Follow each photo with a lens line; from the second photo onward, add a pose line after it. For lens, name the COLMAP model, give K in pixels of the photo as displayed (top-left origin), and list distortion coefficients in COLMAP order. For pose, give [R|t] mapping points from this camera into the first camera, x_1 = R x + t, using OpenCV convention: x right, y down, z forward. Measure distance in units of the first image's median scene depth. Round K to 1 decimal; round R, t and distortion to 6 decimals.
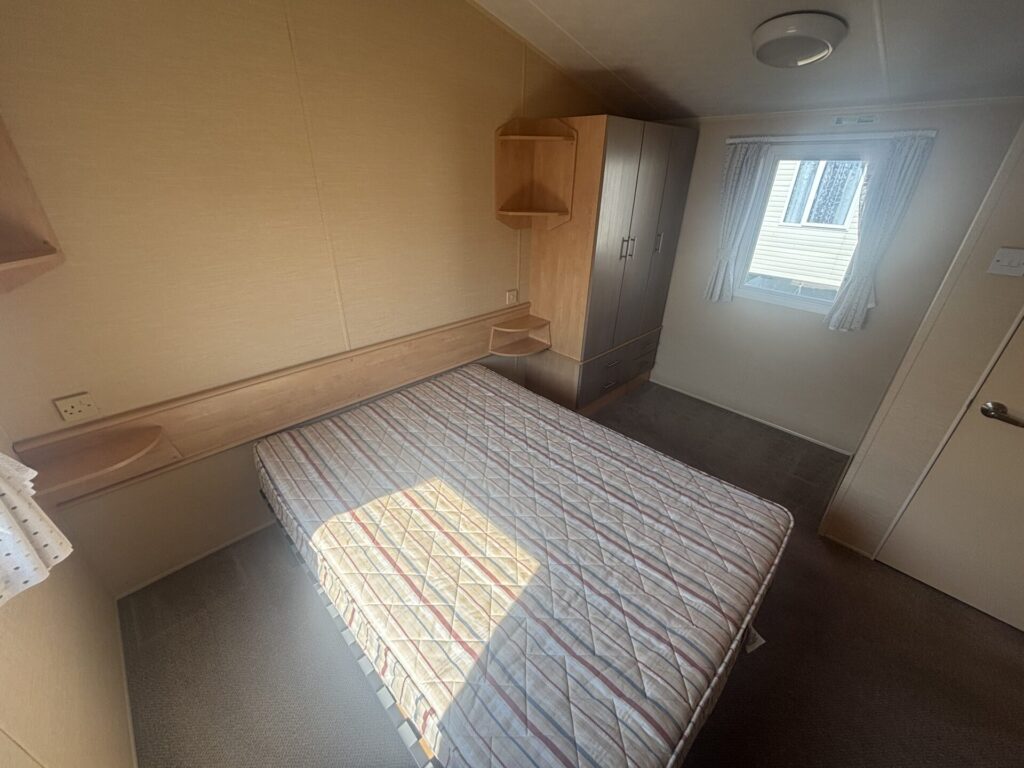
lens RADIAL K [[412.2, 0, 512.0], [0, 412.2, 384.0], [0, 0, 1]] dist [-0.000029, 0.000094]
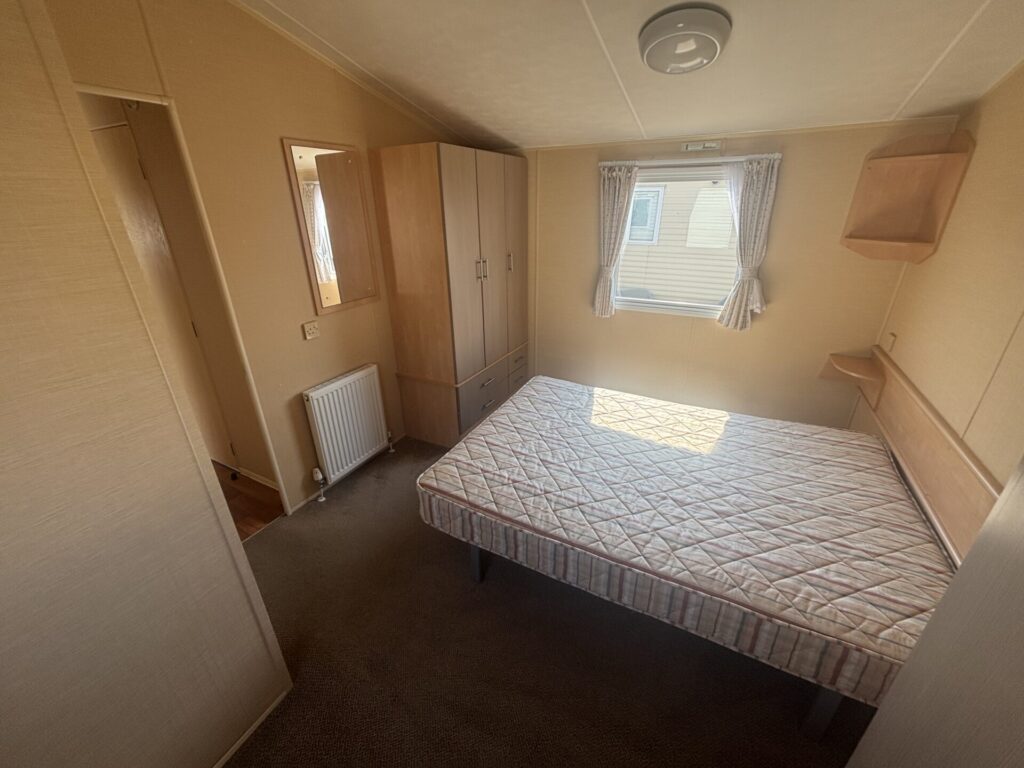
lens RADIAL K [[412.2, 0, 512.0], [0, 412.2, 384.0], [0, 0, 1]] dist [-0.000029, 0.000094]
pose [[-0.953352, 0.113540, -0.279693, 0.512971], [-0.147292, 0.633799, 0.759344, -0.547413], [0.263485, 0.765119, -0.587511, 1.105230]]
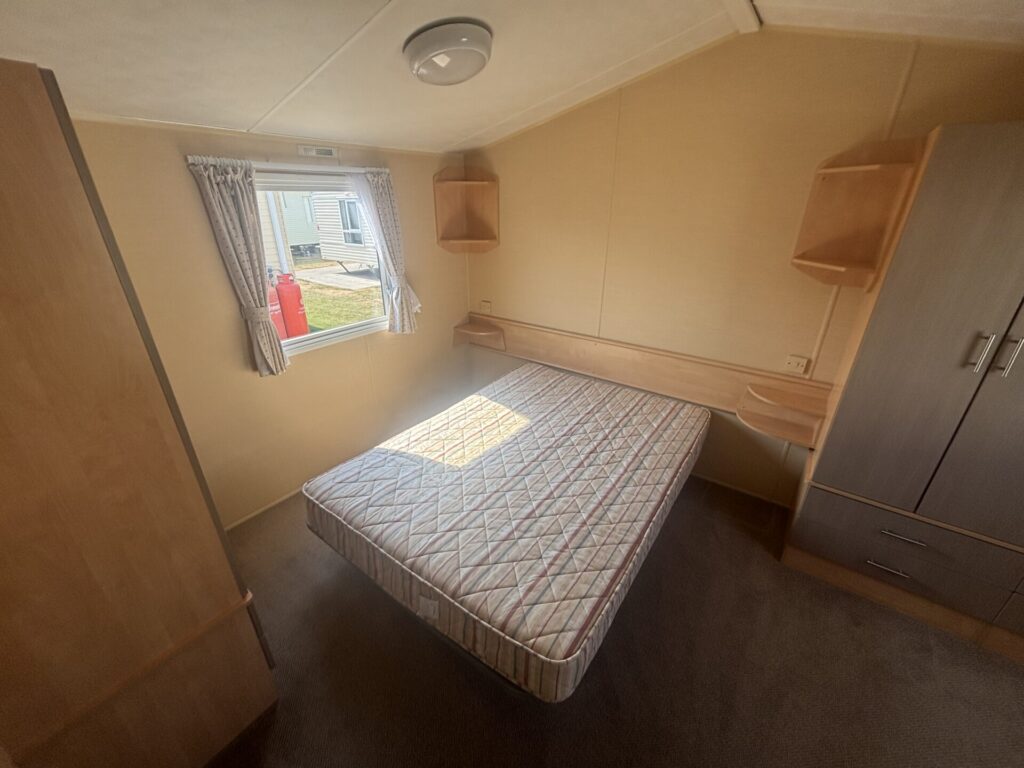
lens RADIAL K [[405.4, 0, 509.9], [0, 405.4, 382.2], [0, 0, 1]] dist [0.000500, 0.000087]
pose [[0.159661, 0.389234, -0.907196, 0.805151], [-0.457210, 0.843634, 0.281497, -0.192612], [0.874910, 0.369835, 0.312657, 0.369716]]
